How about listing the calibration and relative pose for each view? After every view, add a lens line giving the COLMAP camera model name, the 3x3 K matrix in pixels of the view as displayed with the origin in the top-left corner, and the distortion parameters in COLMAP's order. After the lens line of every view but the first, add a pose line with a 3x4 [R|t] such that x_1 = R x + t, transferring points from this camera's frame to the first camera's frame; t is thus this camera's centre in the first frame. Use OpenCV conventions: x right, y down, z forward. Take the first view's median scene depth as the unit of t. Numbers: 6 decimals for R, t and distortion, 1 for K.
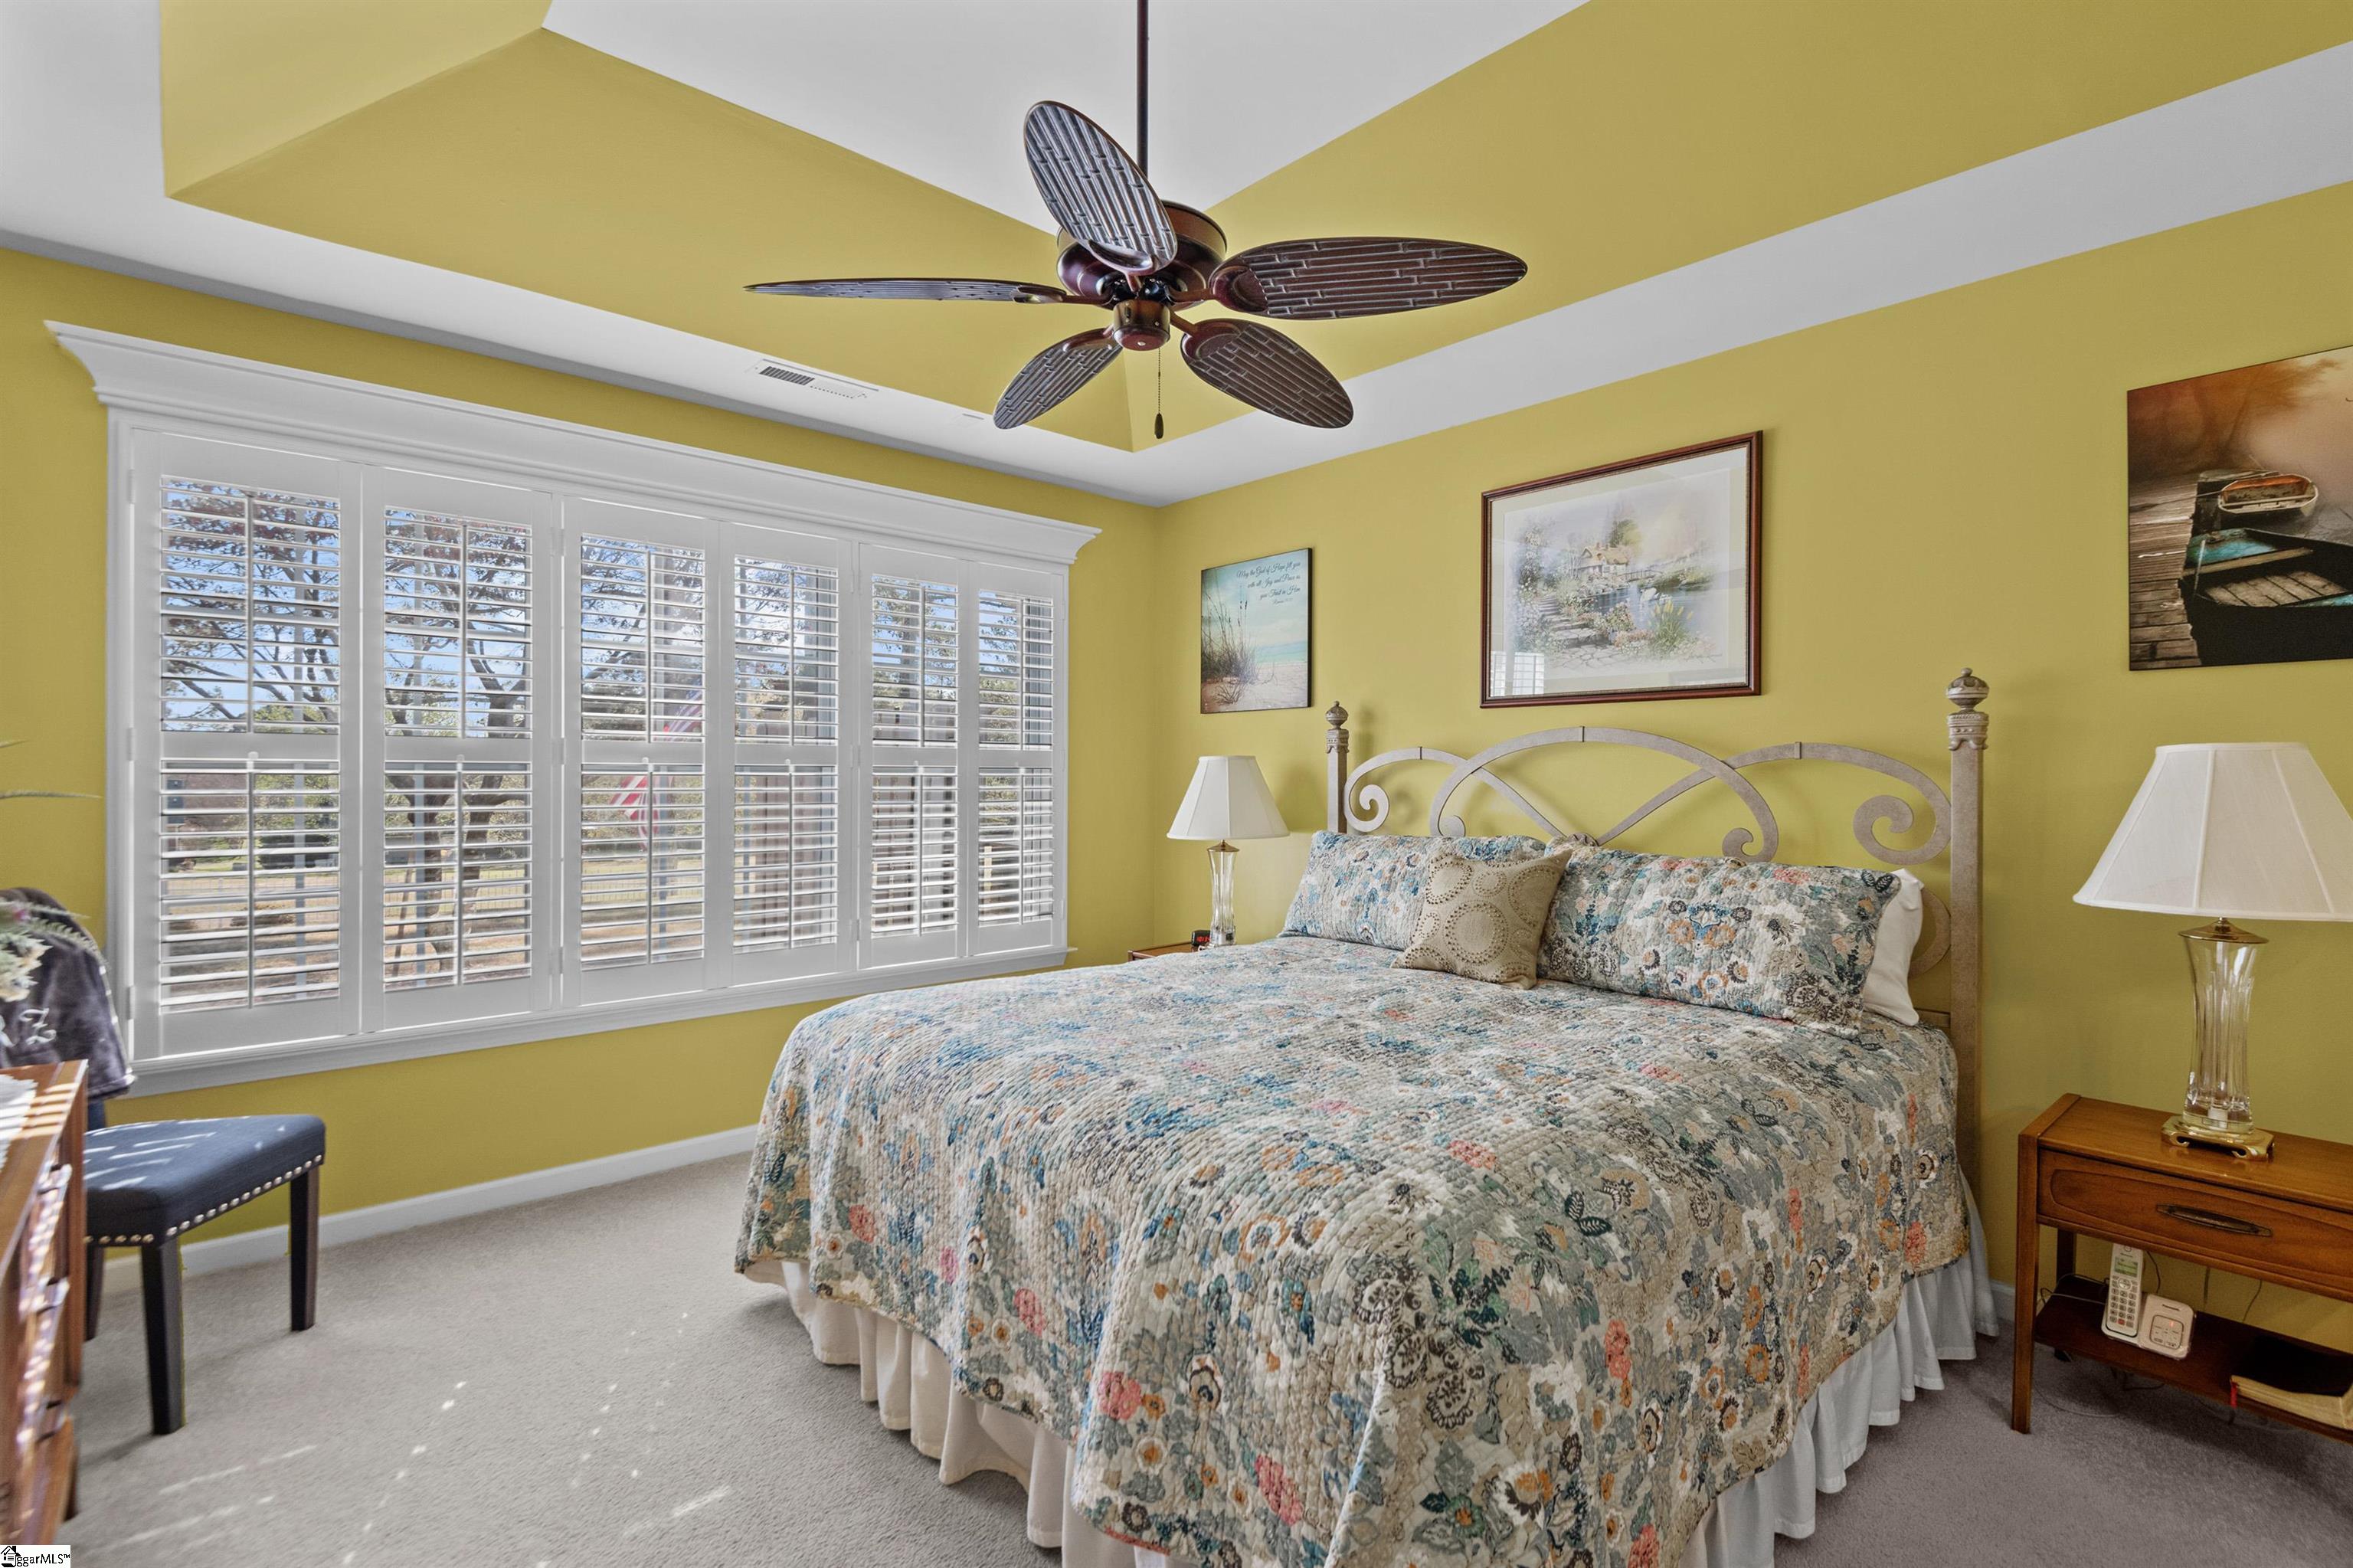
lens RADIAL K [[1072.9, 0, 1190.5], [0, 1072.9, 788.2], [0, 0, 1]] dist [0.022364, -0.023366]
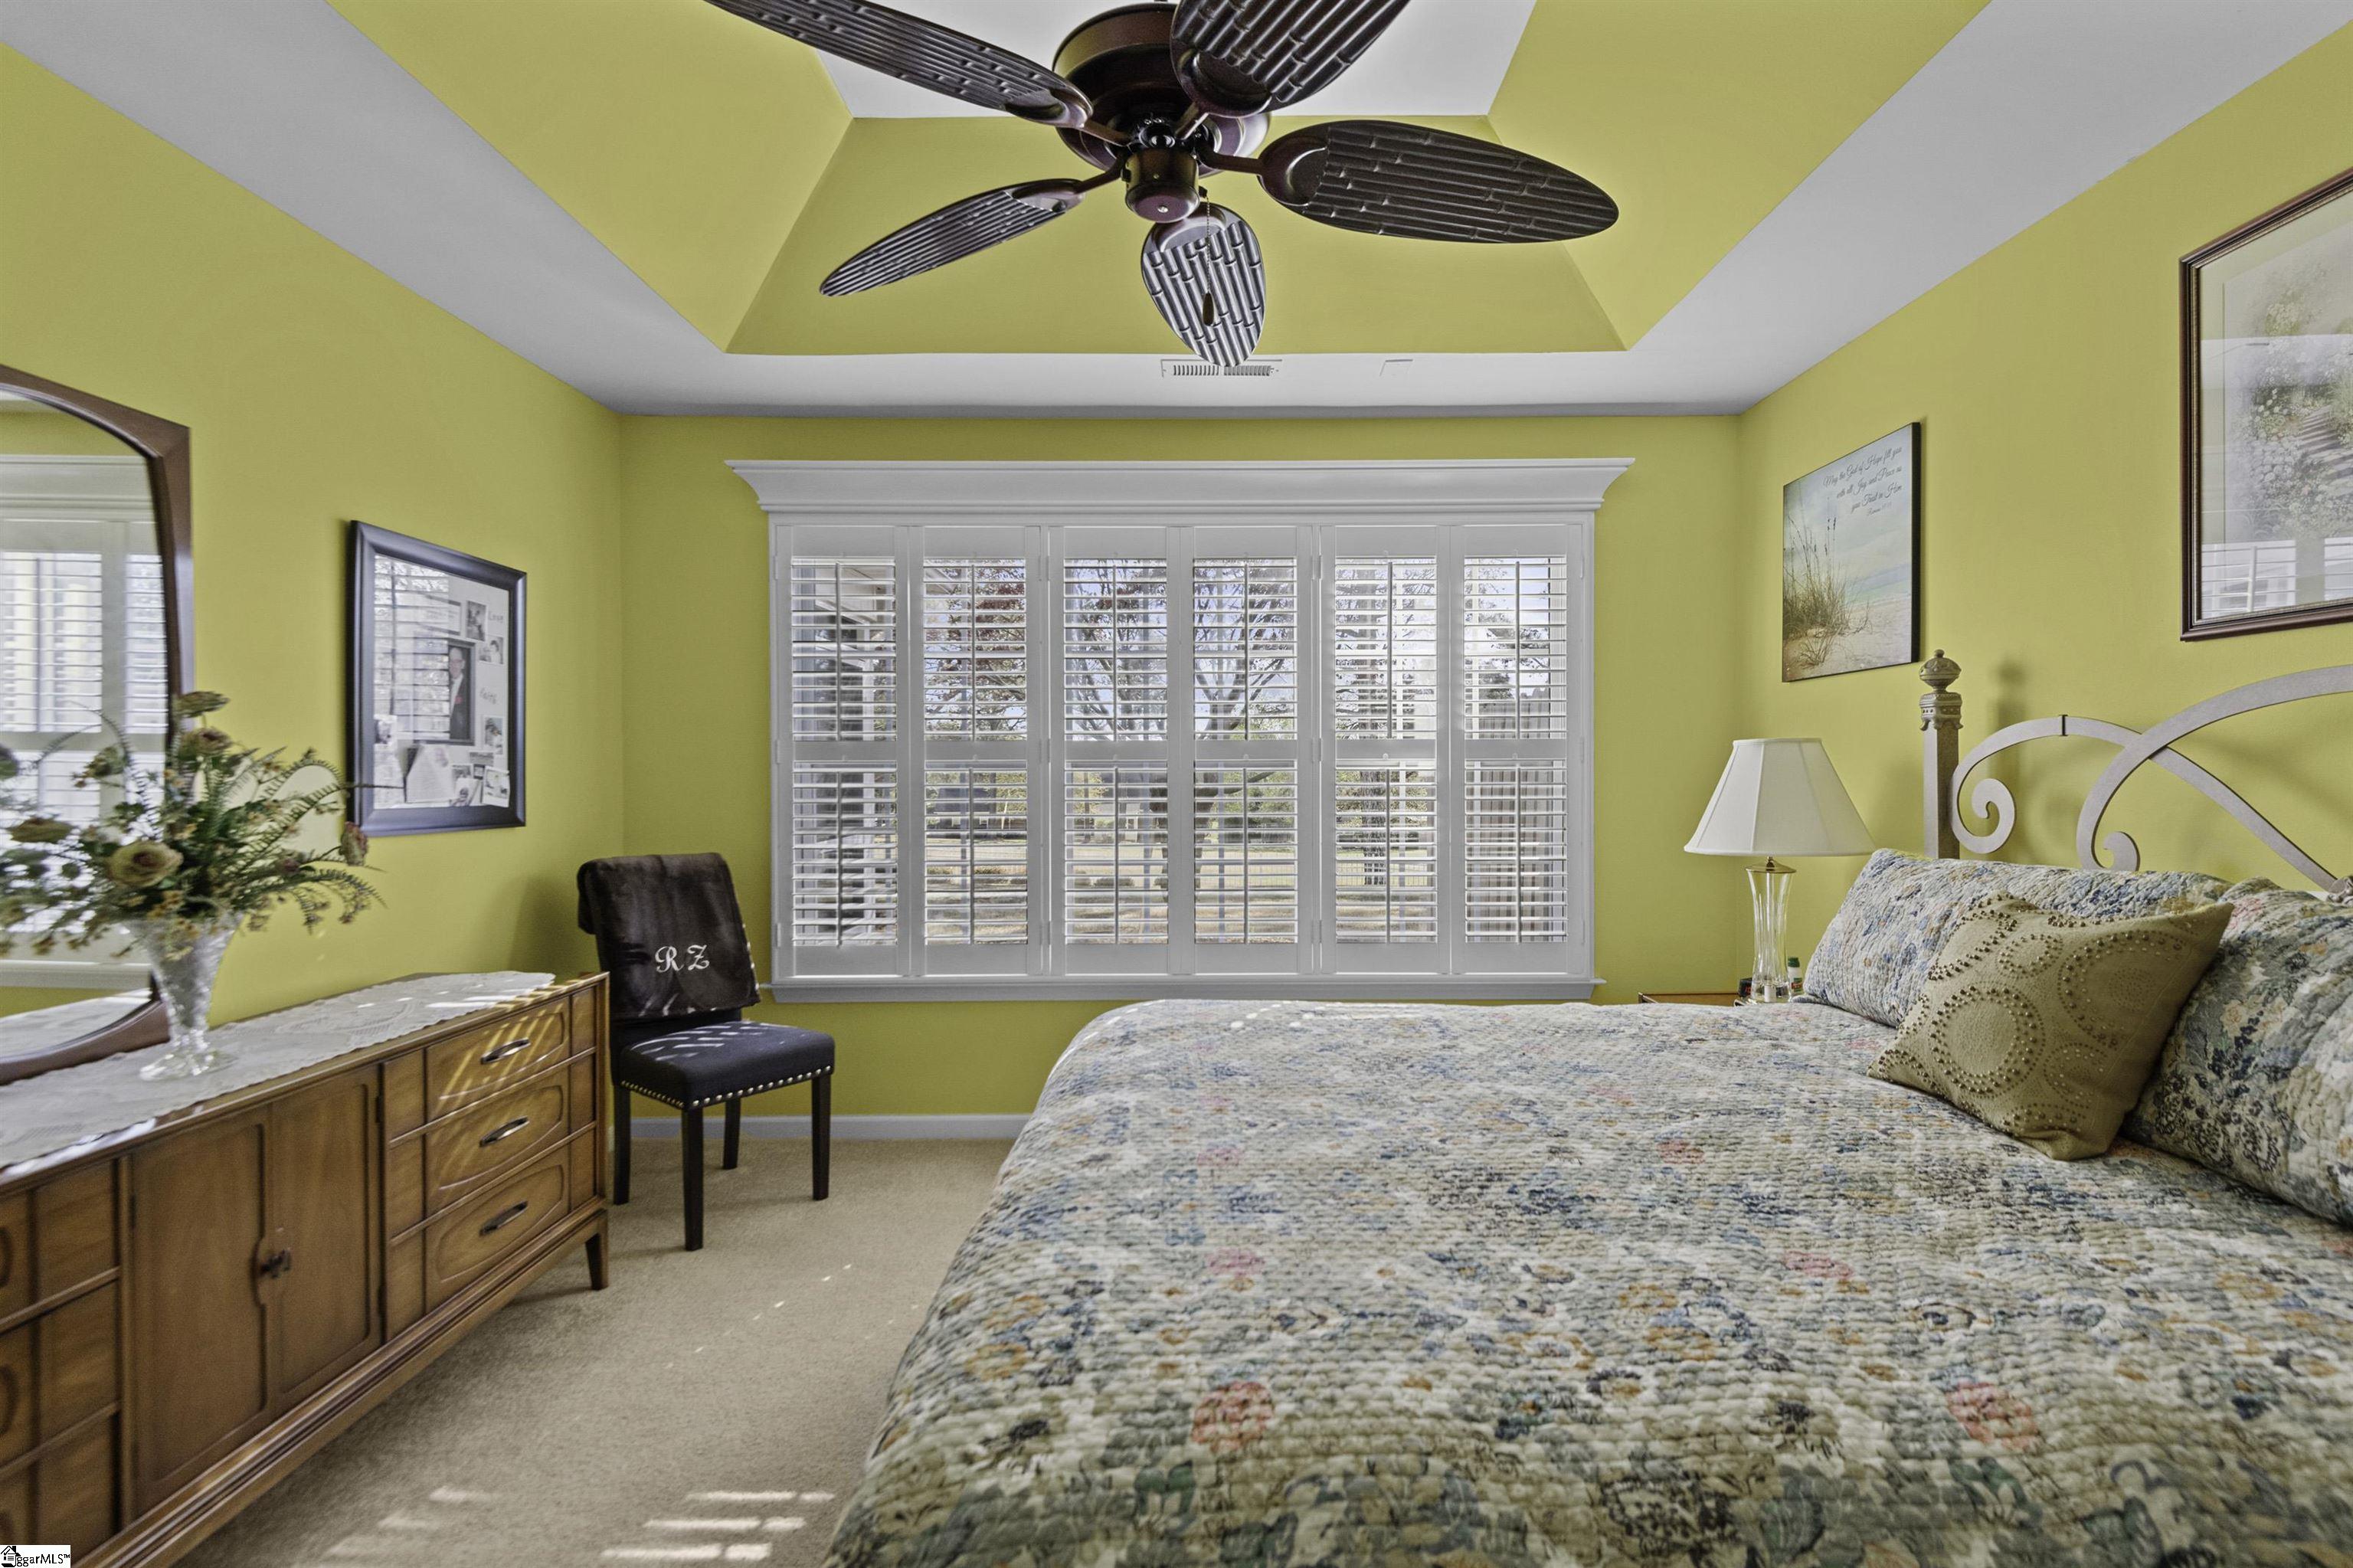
lens RADIAL K [[1072.9, 0, 1190.5], [0, 1072.9, 788.2], [0, 0, 1]] dist [0.022364, -0.023366]
pose [[0.738009, 0.003772, -0.674780, 0.346187], [-0.001527, 0.999991, 0.003921, 0.000897], [0.674789, -0.001863, 0.738008, 0.307091]]
